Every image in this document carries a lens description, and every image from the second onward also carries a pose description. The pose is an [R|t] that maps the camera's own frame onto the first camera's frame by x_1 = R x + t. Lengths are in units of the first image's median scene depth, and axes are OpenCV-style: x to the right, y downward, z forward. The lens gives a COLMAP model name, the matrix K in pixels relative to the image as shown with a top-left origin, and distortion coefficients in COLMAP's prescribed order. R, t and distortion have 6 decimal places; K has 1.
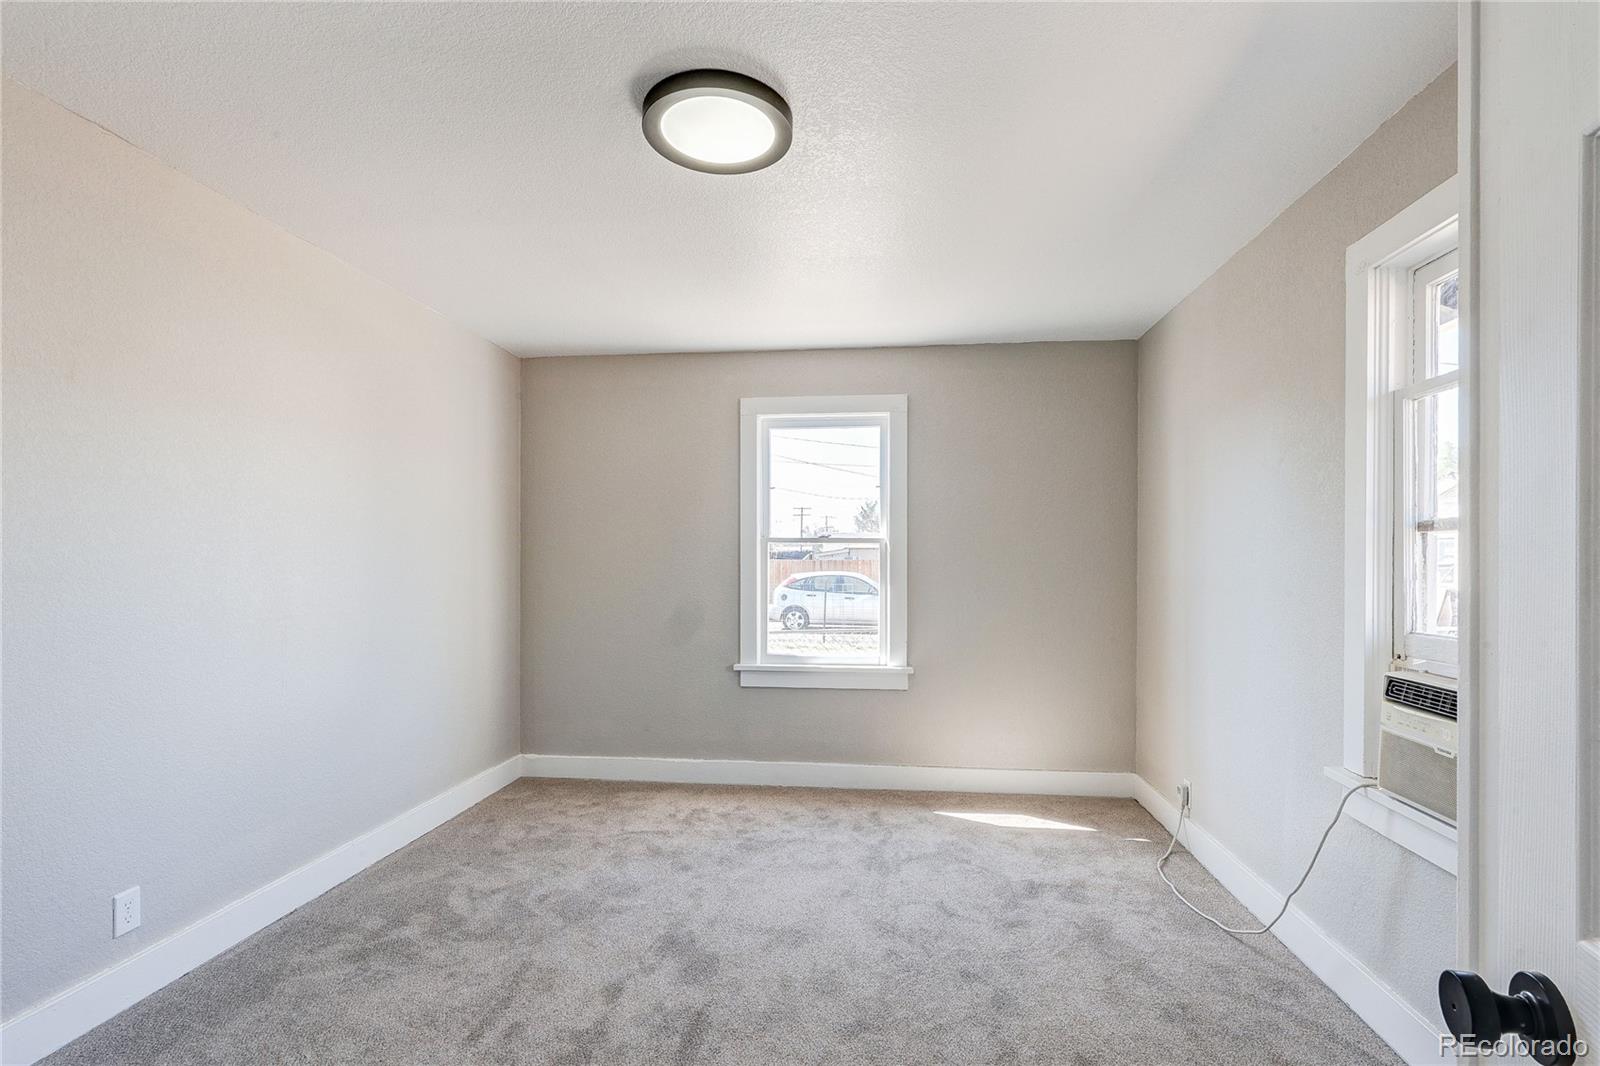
lens RADIAL K [[753.8, 0, 796.4], [0, 753.8, 558.7], [0, 0, 1]] dist [-0.005449, 0.001610]
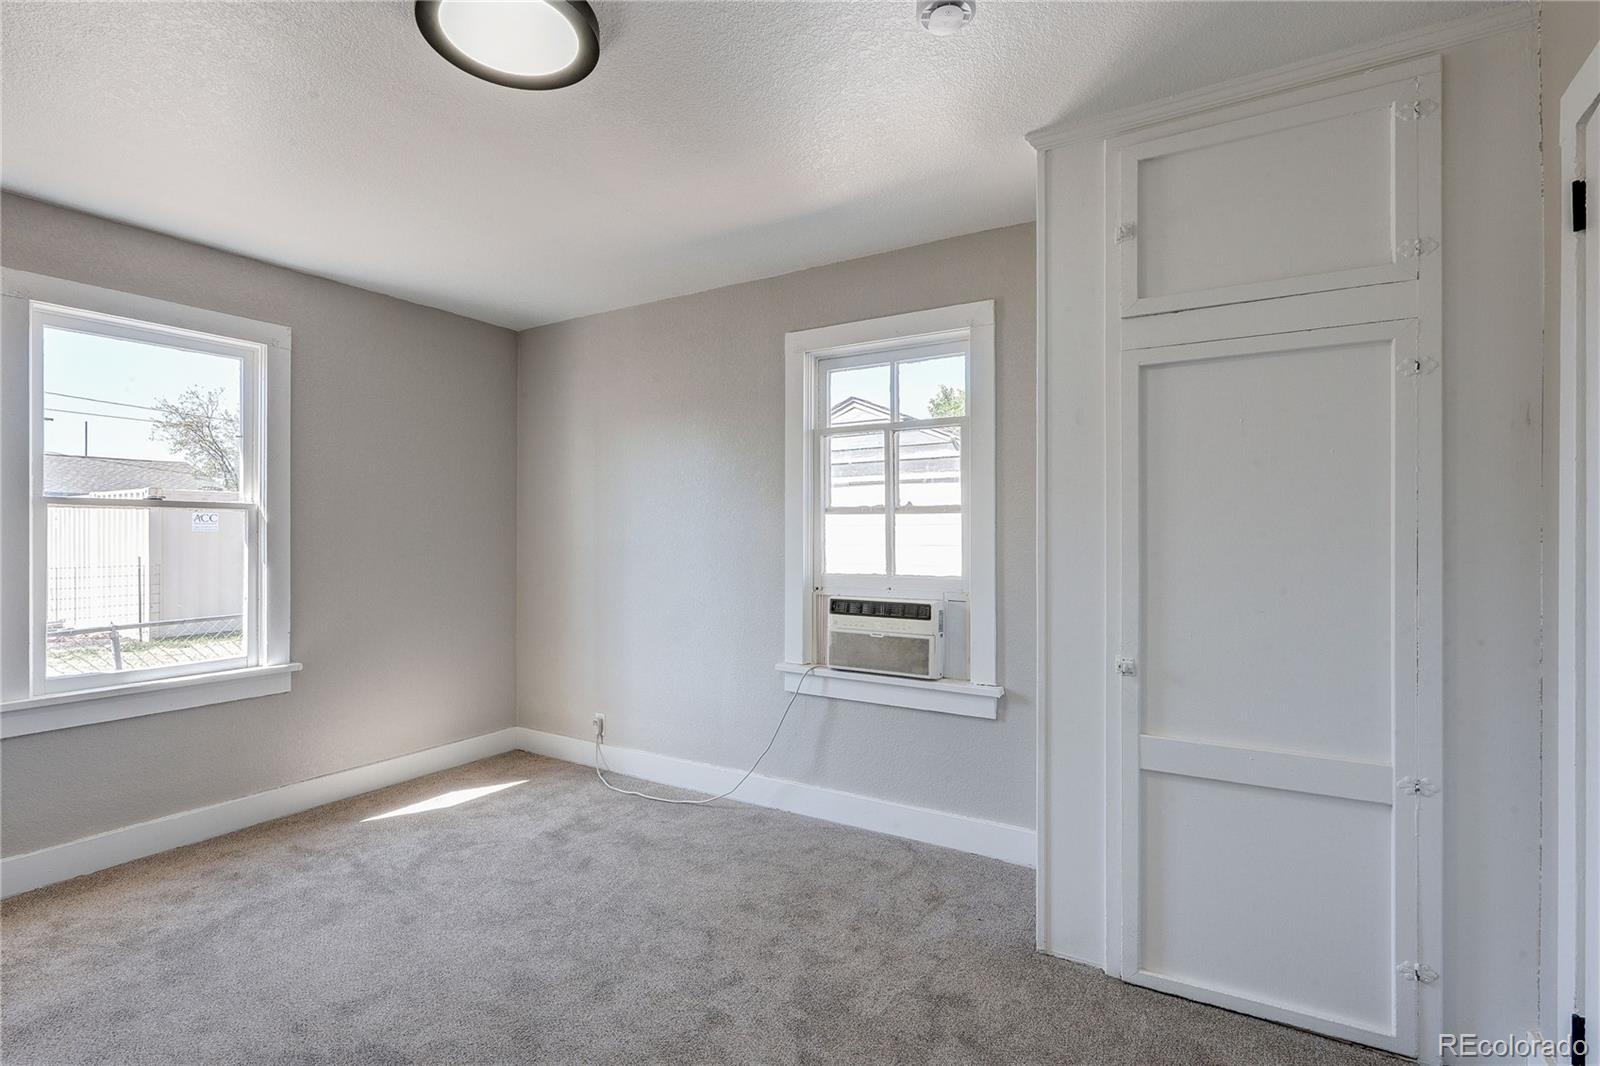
lens RADIAL K [[753.8, 0, 790.0], [0, 753.8, 527.7], [0, 0, 1]] dist [-0.005449, 0.001610]
pose [[0.421871, 0.007475, 0.906625, -0.432600], [0.000191, 0.999965, -0.008334, 0.004890], [-0.906656, 0.003689, 0.421855, 0.199064]]
